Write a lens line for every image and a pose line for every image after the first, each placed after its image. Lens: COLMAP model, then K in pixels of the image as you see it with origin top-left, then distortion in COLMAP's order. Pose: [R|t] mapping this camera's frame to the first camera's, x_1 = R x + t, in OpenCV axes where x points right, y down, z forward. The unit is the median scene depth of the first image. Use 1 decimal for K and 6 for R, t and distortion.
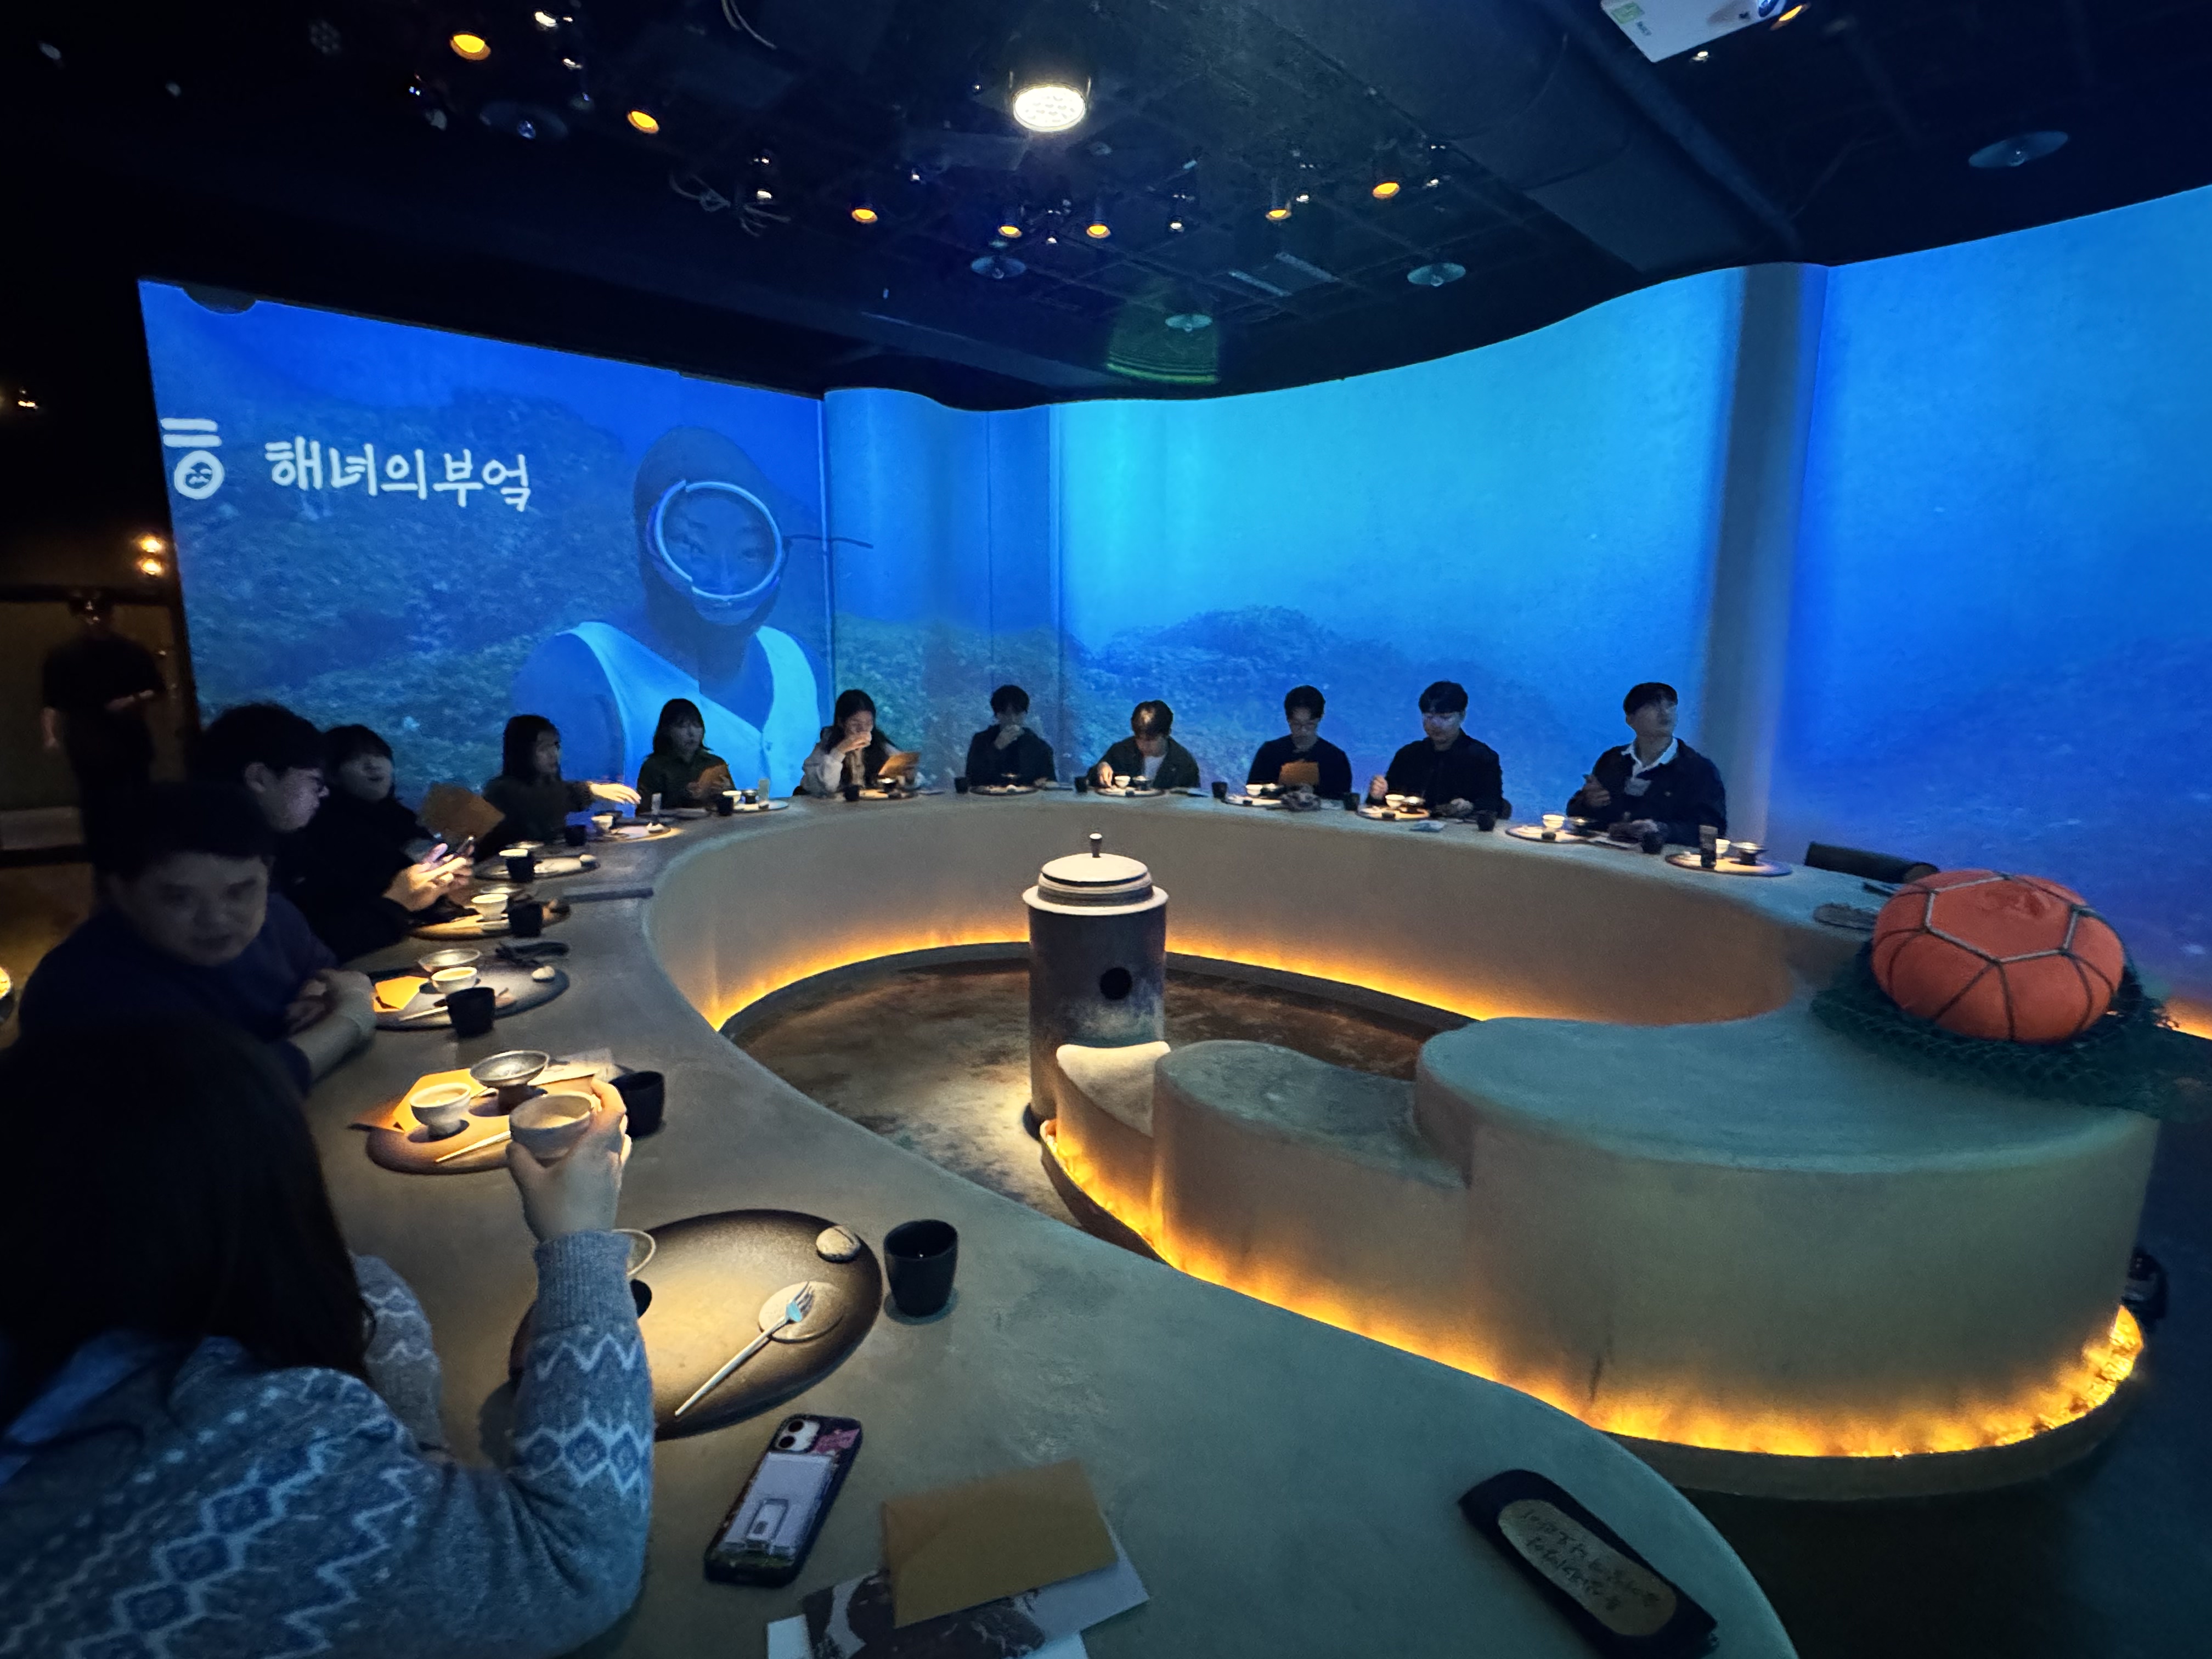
lens RADIAL K [[1028.1, 0, 1116.4], [0, 1028.1, 837.8], [0, 0, 1]] dist [0.003721, 0.000529]
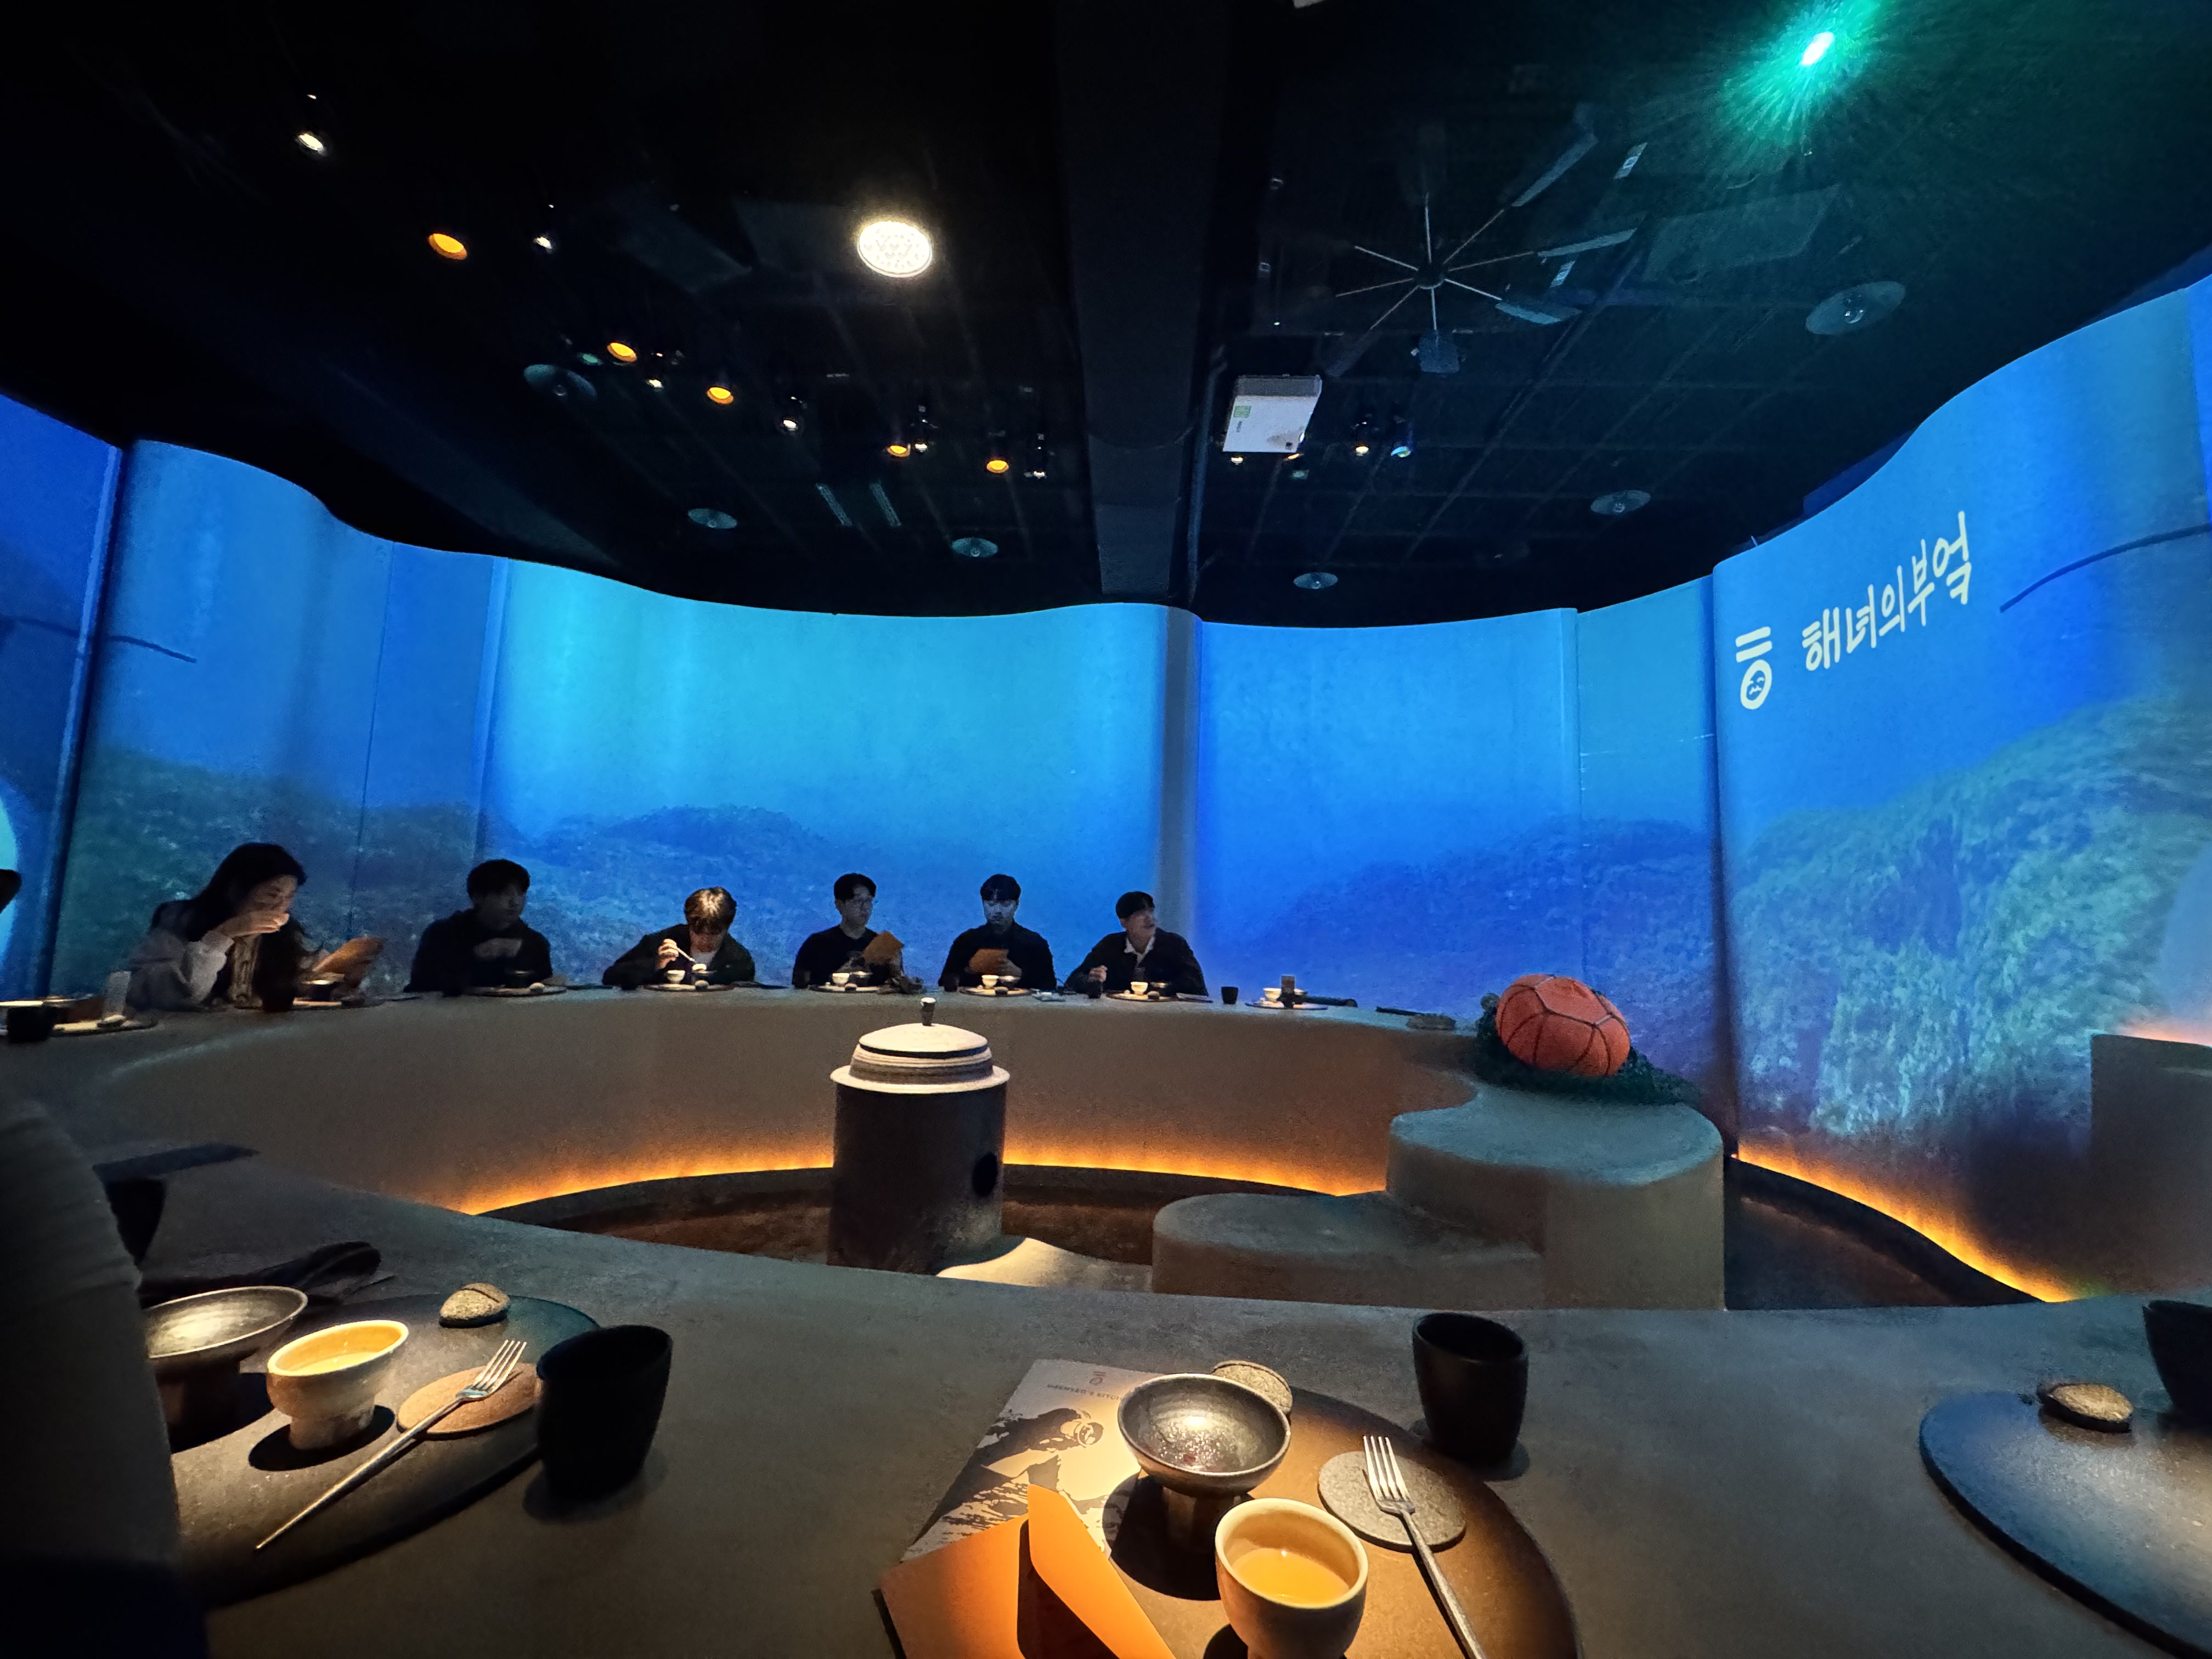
lens RADIAL K [[883.8, 0, 1102.3], [0, 883.8, 834.8], [0, 0, 1]] dist [-0.001552, 0.000573]
pose [[0.701370, 0.085044, 0.707706, -0.279059], [0.097528, 0.972070, -0.213467, 0.022673], [-0.706094, 0.218741, 0.673487, 0.241262]]
